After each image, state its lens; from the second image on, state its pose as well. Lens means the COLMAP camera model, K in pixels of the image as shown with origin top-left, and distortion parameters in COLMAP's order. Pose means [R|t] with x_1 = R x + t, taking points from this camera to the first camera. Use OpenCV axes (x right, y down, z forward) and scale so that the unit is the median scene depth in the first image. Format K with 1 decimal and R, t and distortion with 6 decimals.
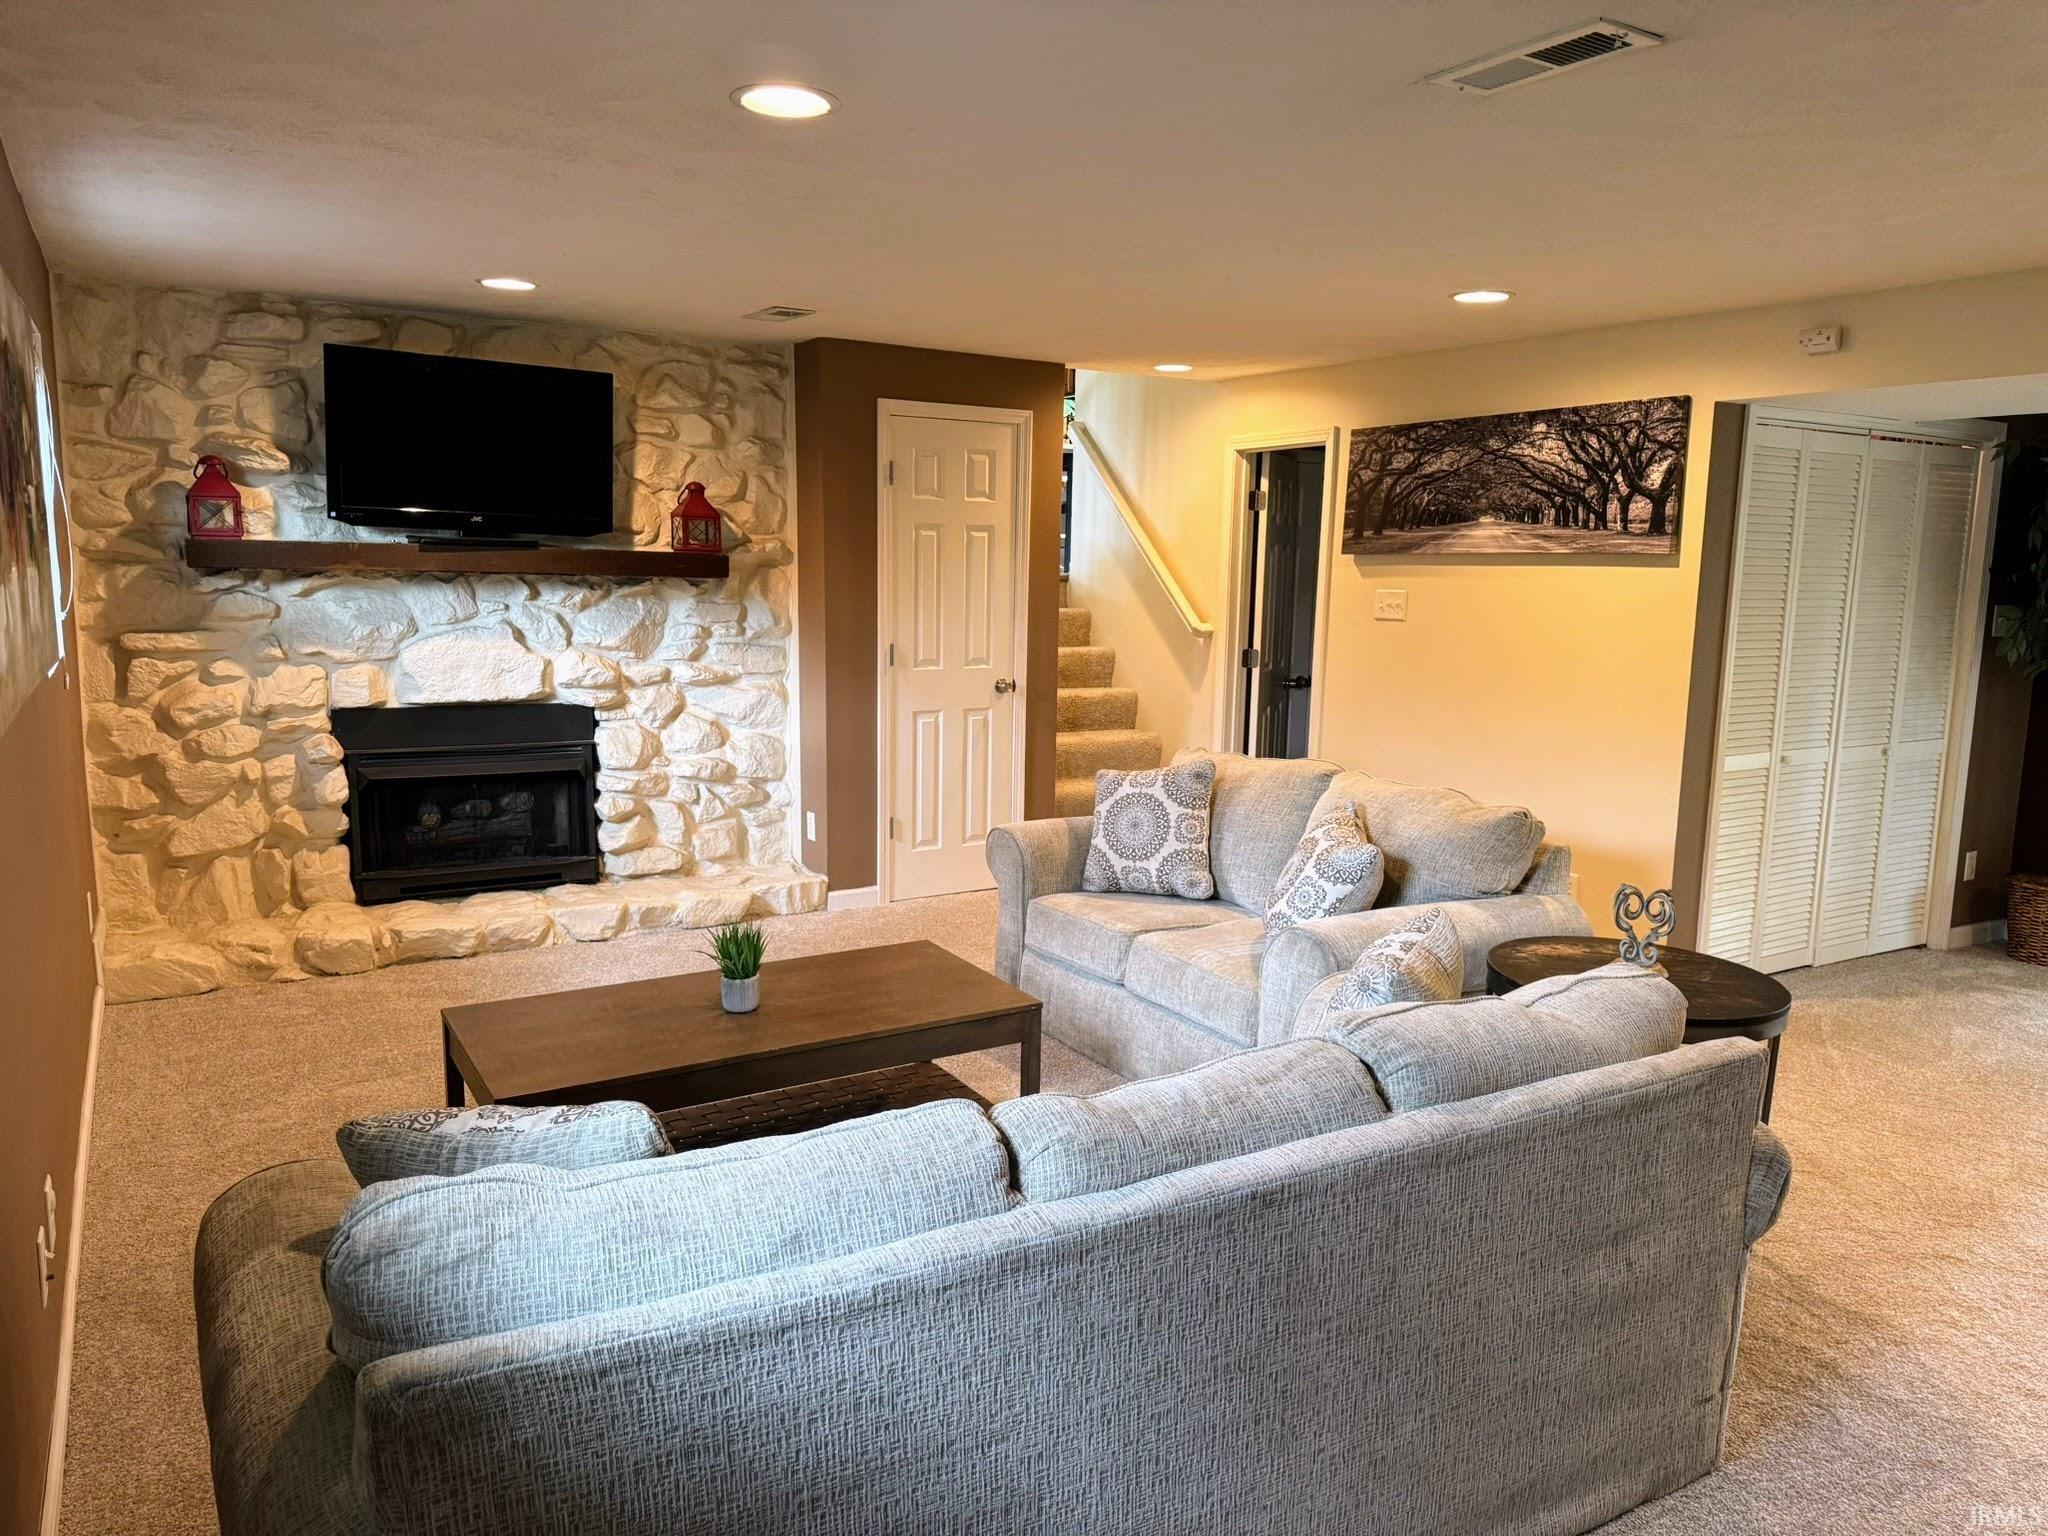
lens RADIAL K [[1445.5, 0, 1024.0], [0, 1445.5, 768.0], [0, 0, 1]] dist [-0.003151, -0.016829]
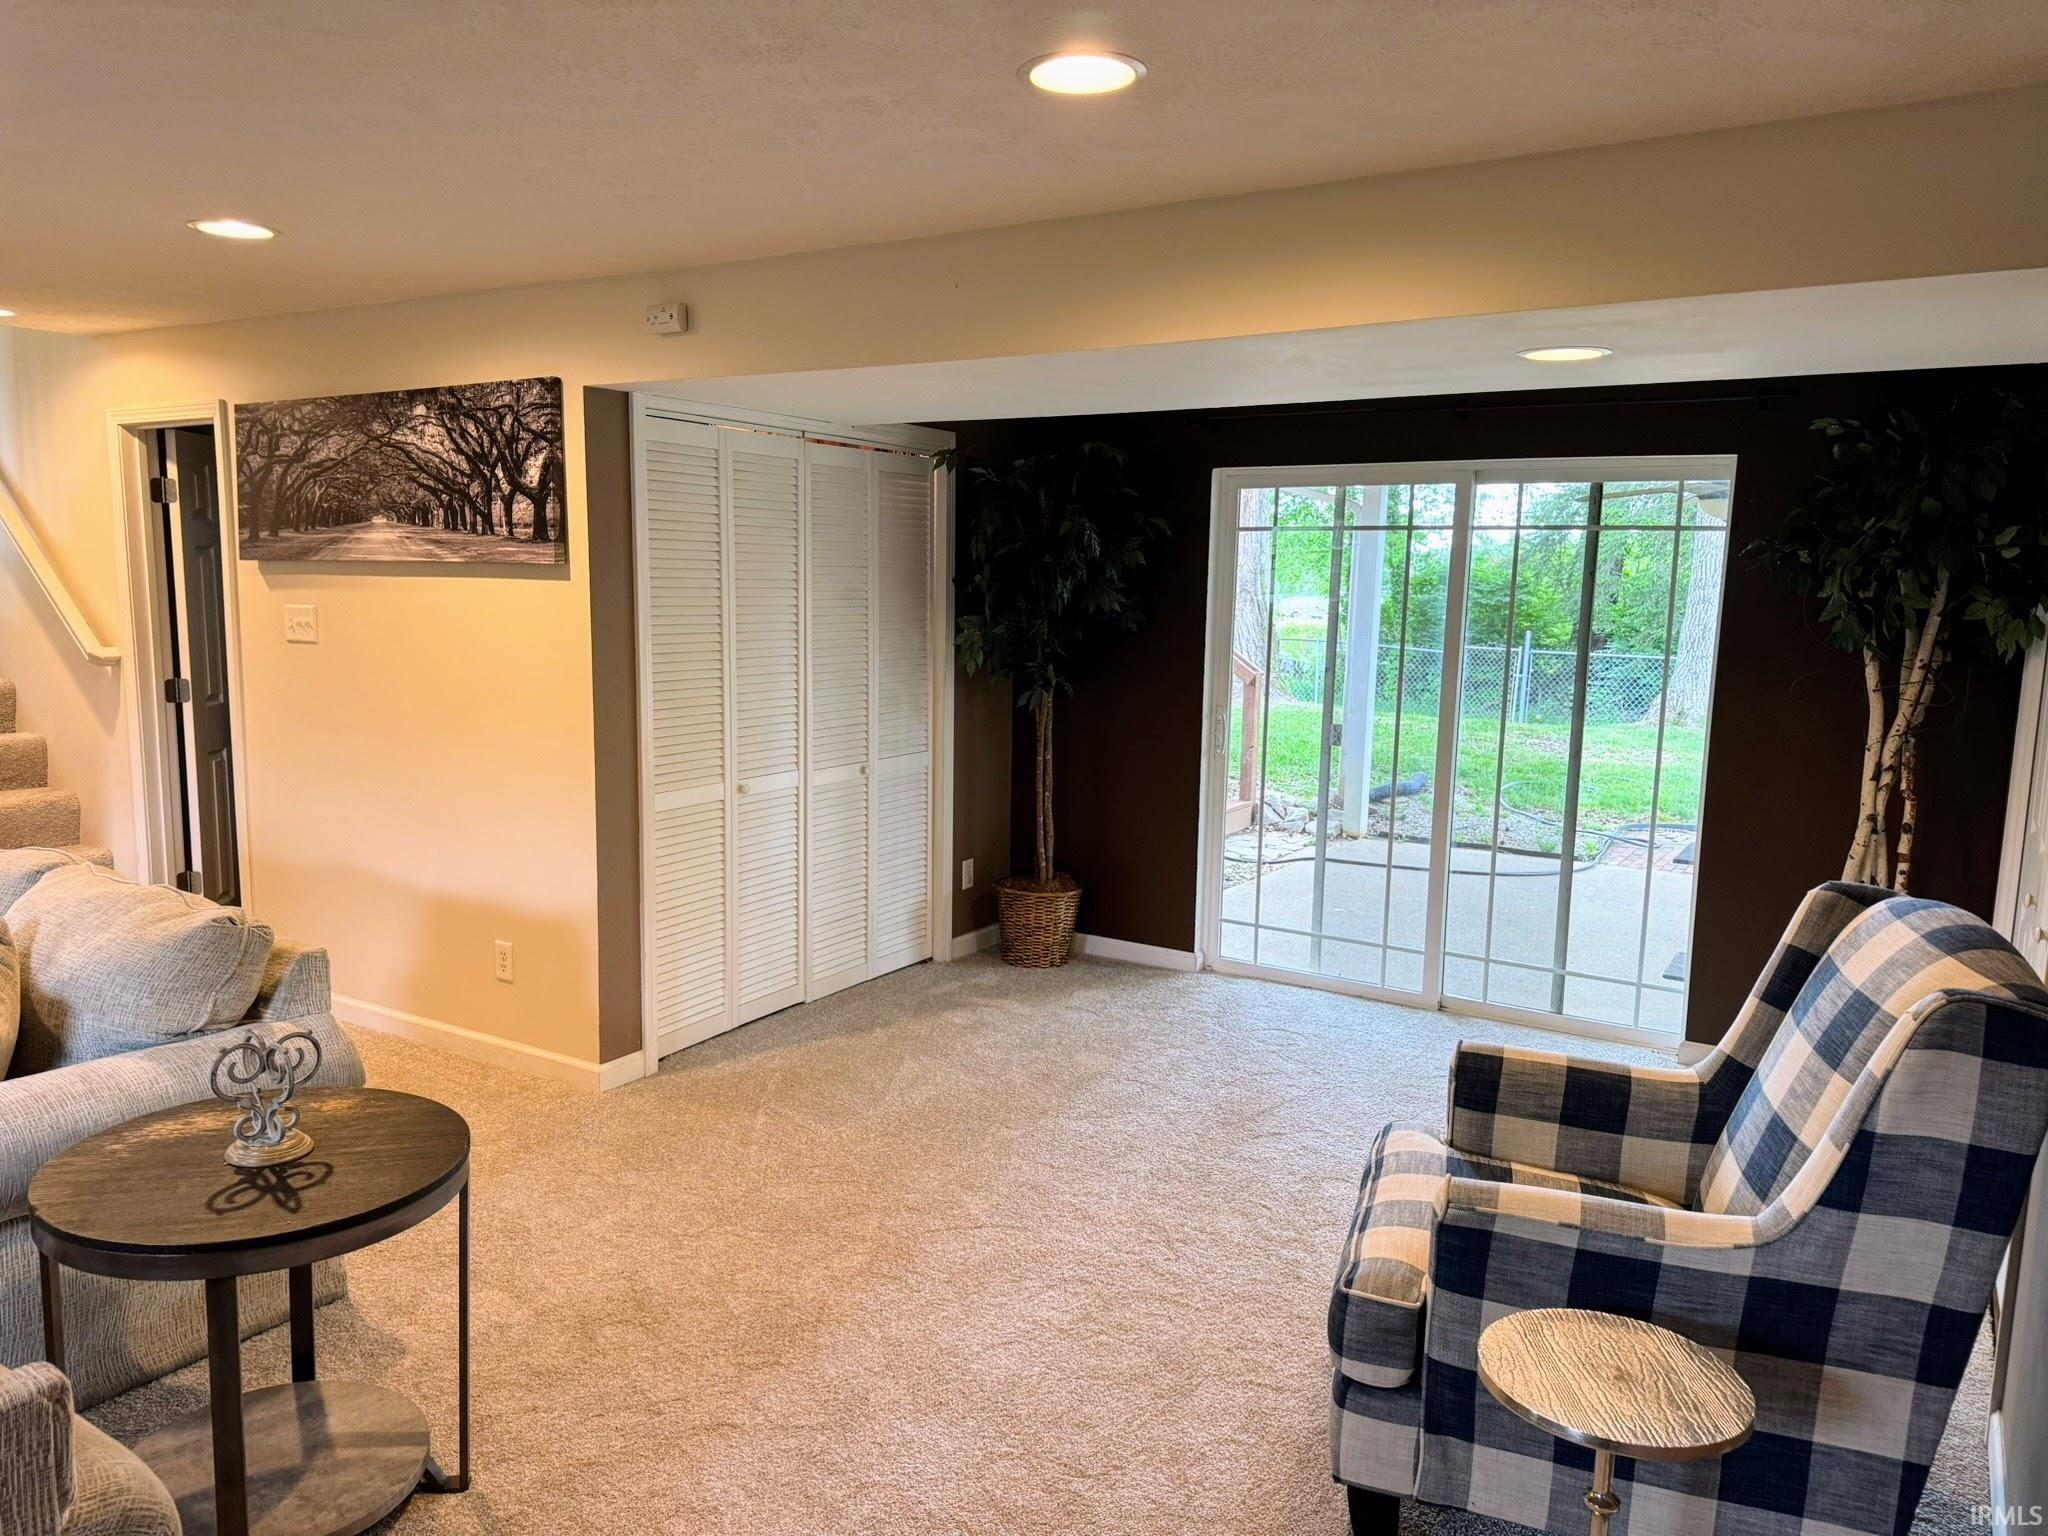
lens RADIAL K [[1412.5, 0, 1052.2], [0, 1412.5, 768.0], [0, 0, 1]] dist [0.002752, -0.000216]
pose [[0.870088, -0.064121, 0.488707, 0.264116], [0.063697, 0.997816, 0.017514, -0.022606], [-0.488763, 0.015890, 0.872272, 0.122358]]
